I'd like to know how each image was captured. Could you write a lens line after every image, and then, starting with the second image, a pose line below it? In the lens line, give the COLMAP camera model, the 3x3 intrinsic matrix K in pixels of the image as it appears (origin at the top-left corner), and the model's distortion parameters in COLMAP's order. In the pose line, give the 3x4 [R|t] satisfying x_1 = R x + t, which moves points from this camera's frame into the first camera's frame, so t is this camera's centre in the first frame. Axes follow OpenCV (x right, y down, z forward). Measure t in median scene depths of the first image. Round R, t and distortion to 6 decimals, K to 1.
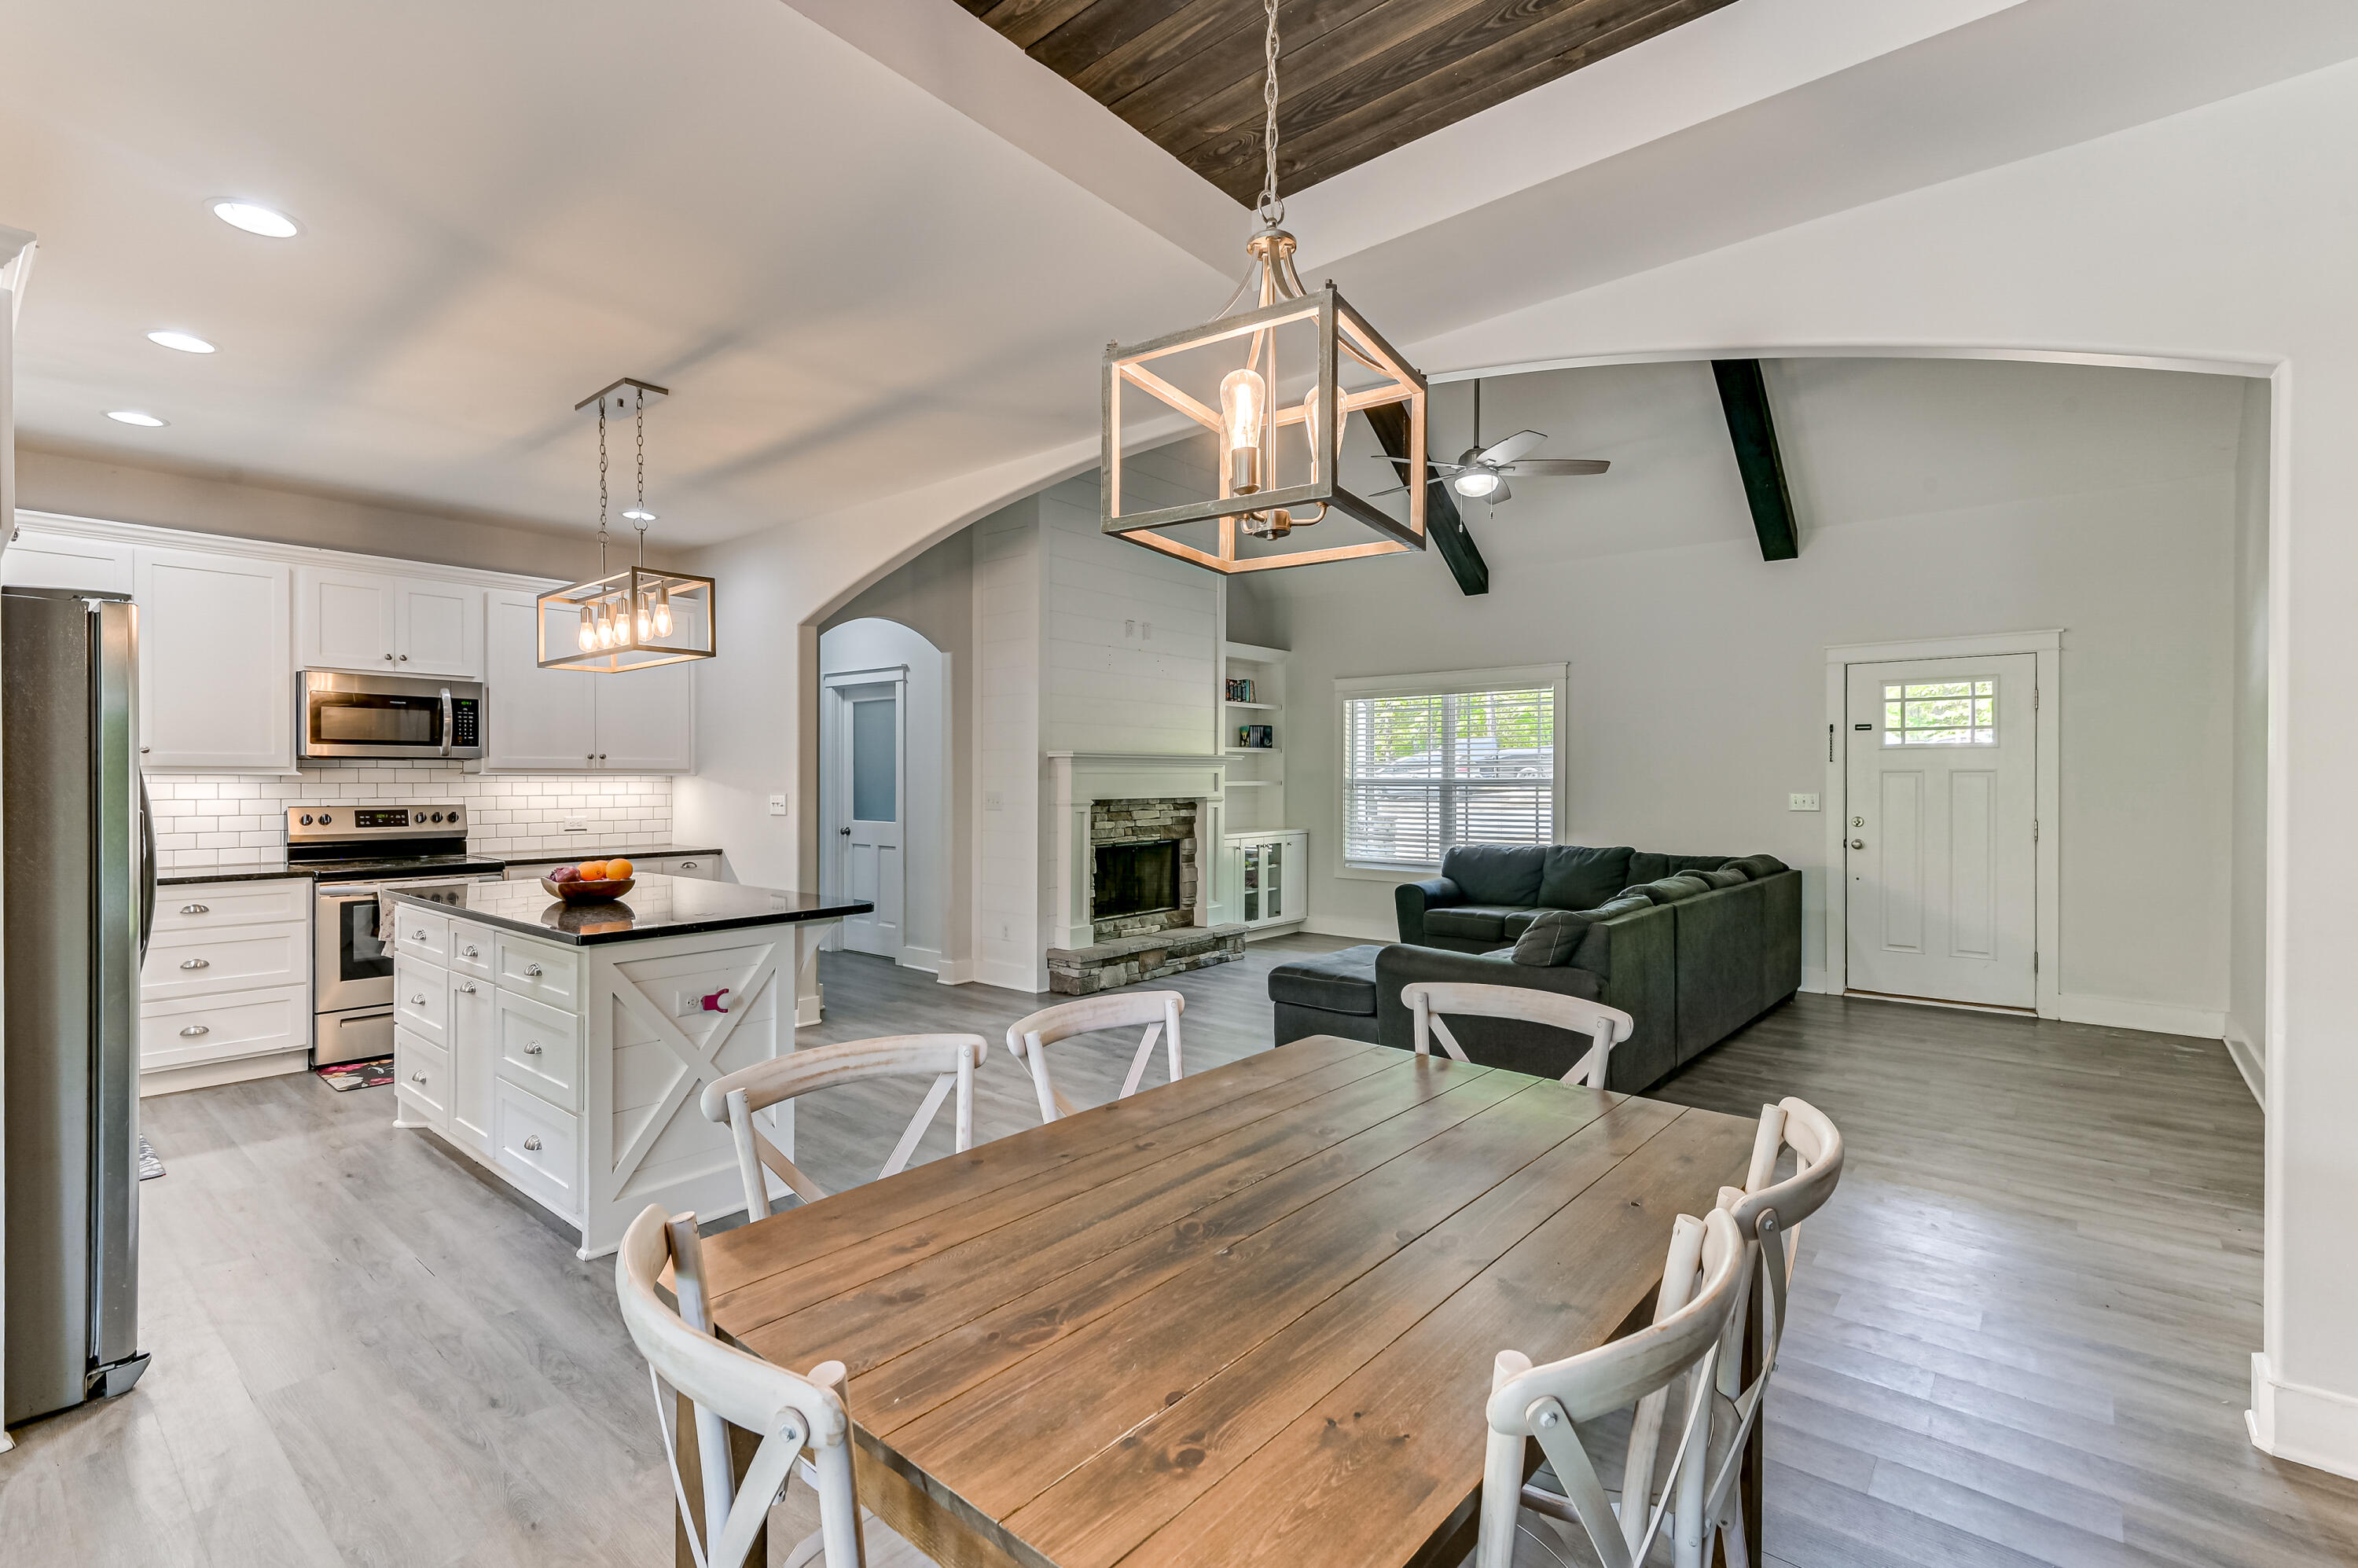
lens RADIAL K [[1062.4, 0, 1170.2], [0, 1062.4, 781.9], [0, 0, 1]] dist [0.019725, -0.000075]
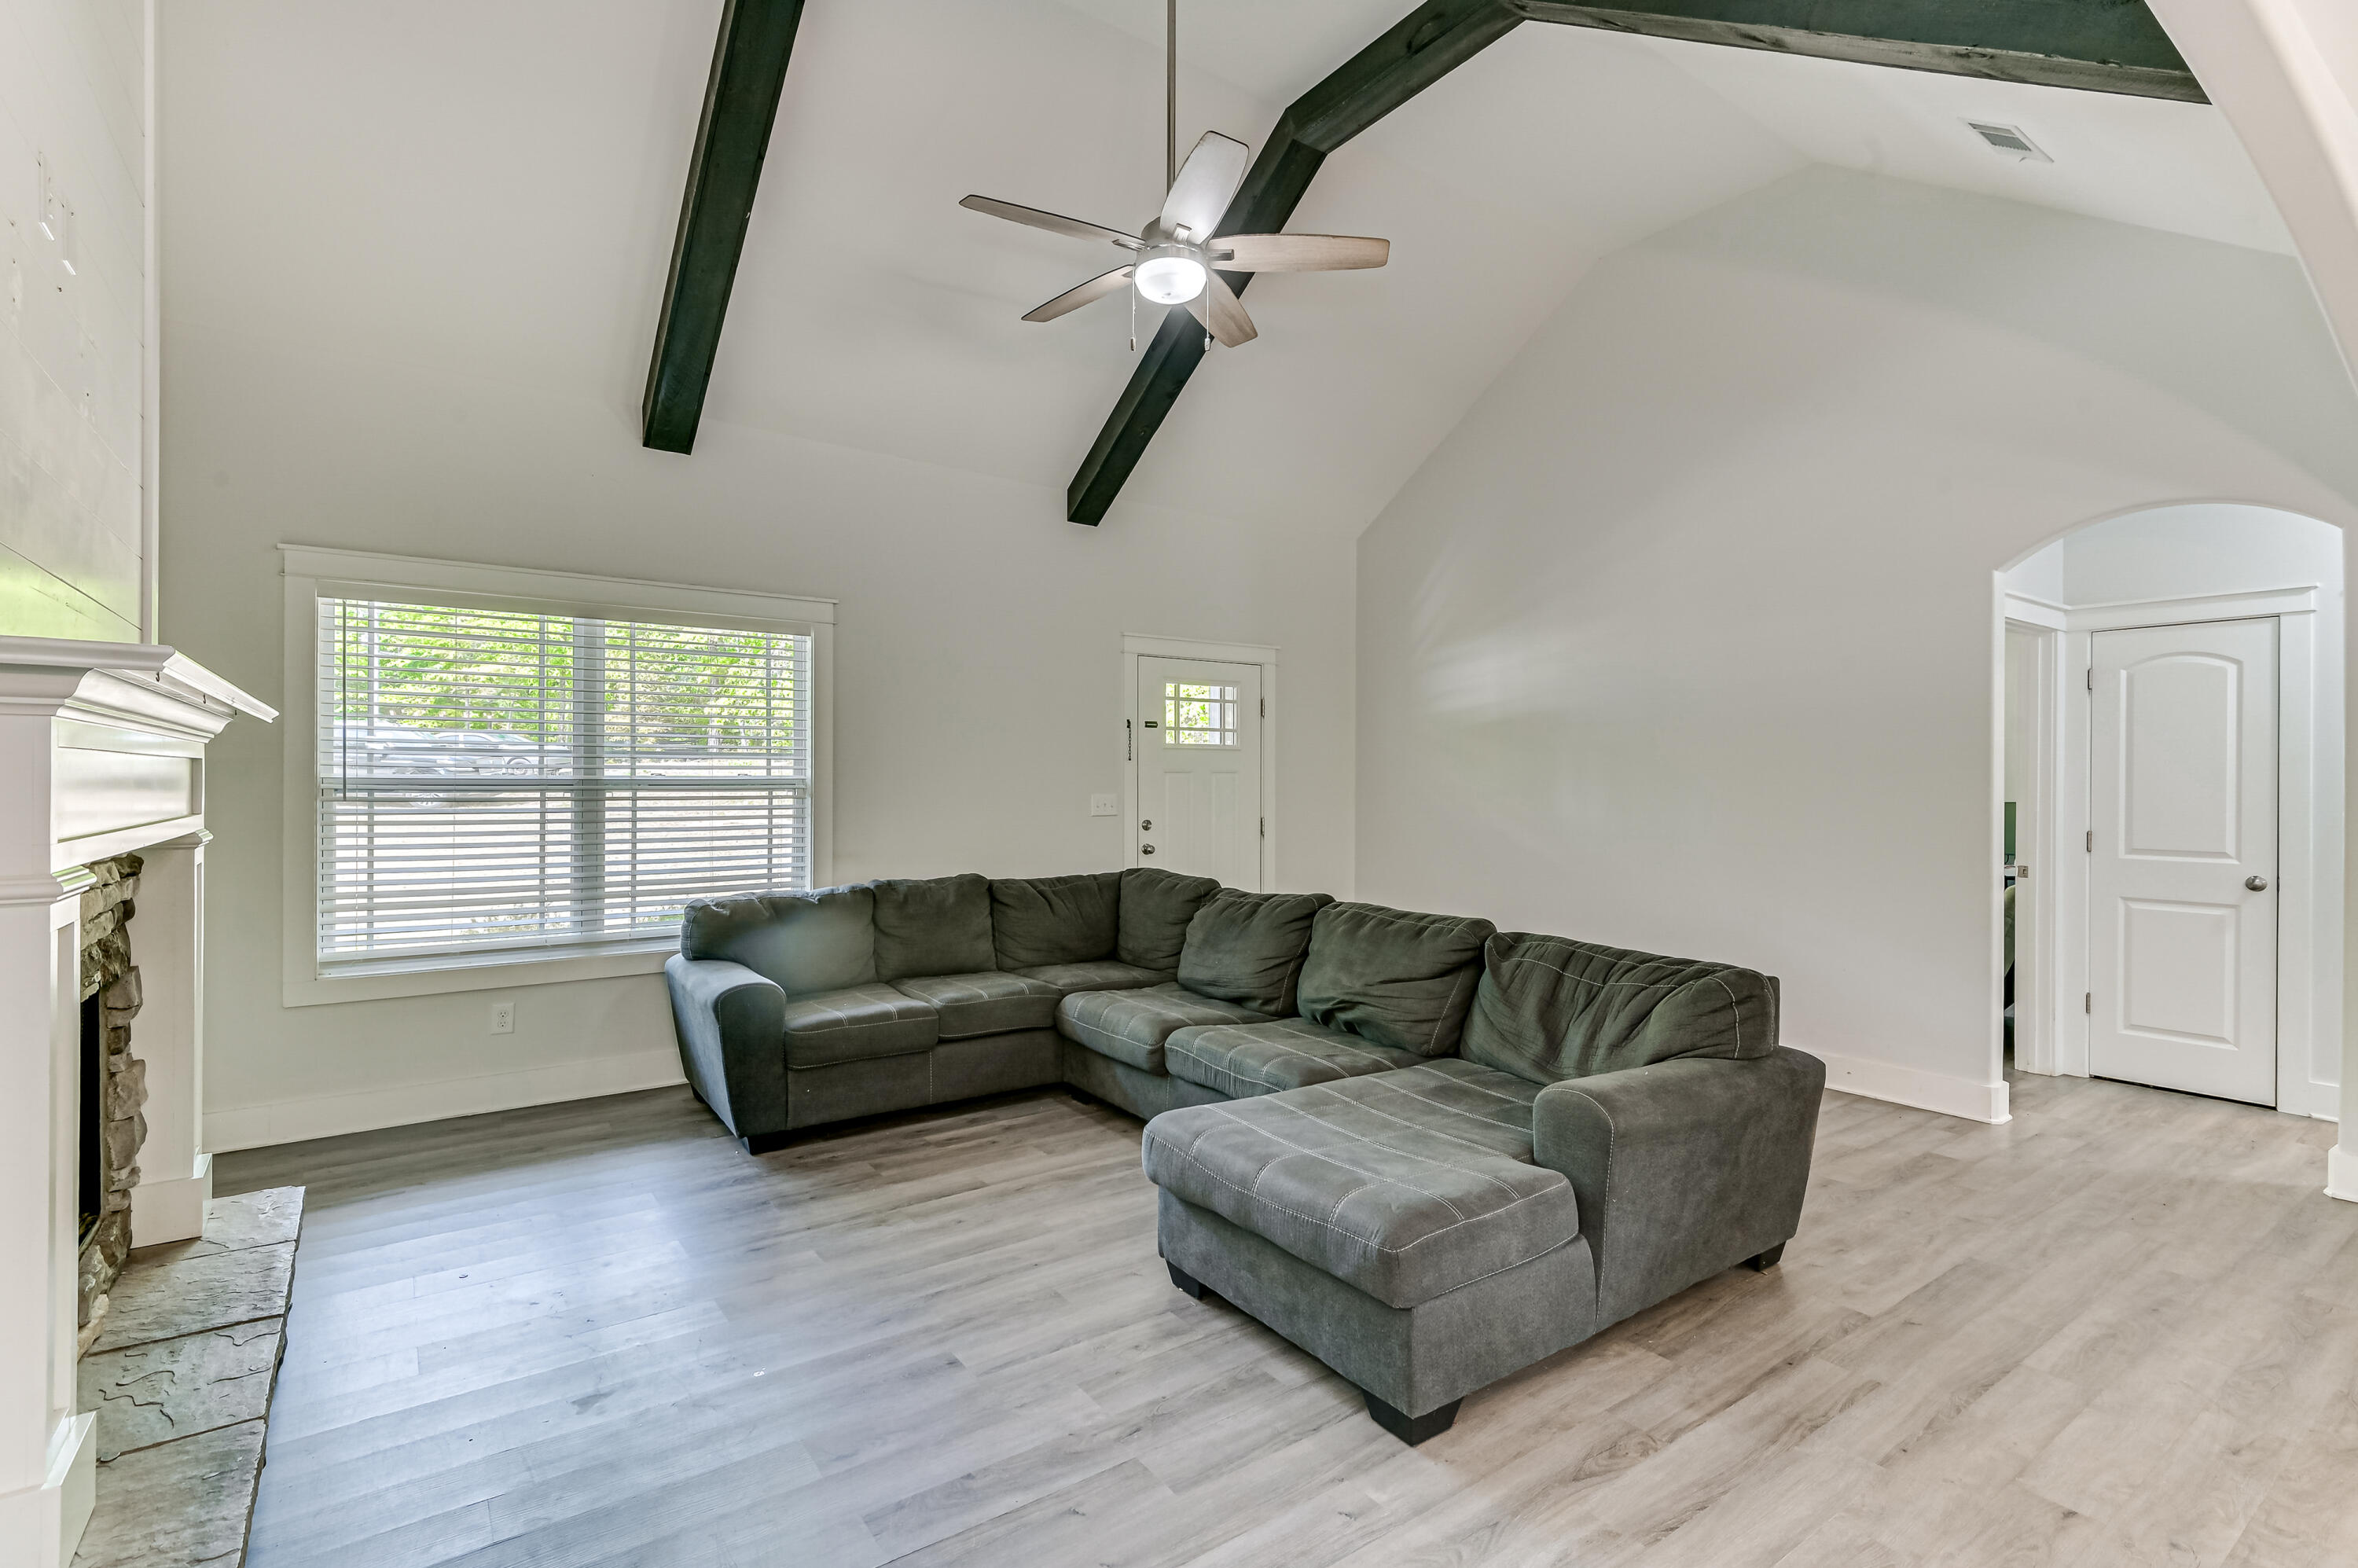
lens RADIAL K [[1077.2, 0, 1179.0], [0, 1077.2, 784.0], [0, 0, 1]] dist [0.019998, 0.000002]
pose [[0.238262, 0.000563, 0.971201, -0.229206], [0.001552, 0.999998, -0.000960, 0.001490], [-0.971200, 0.001736, 0.238261, 0.677262]]
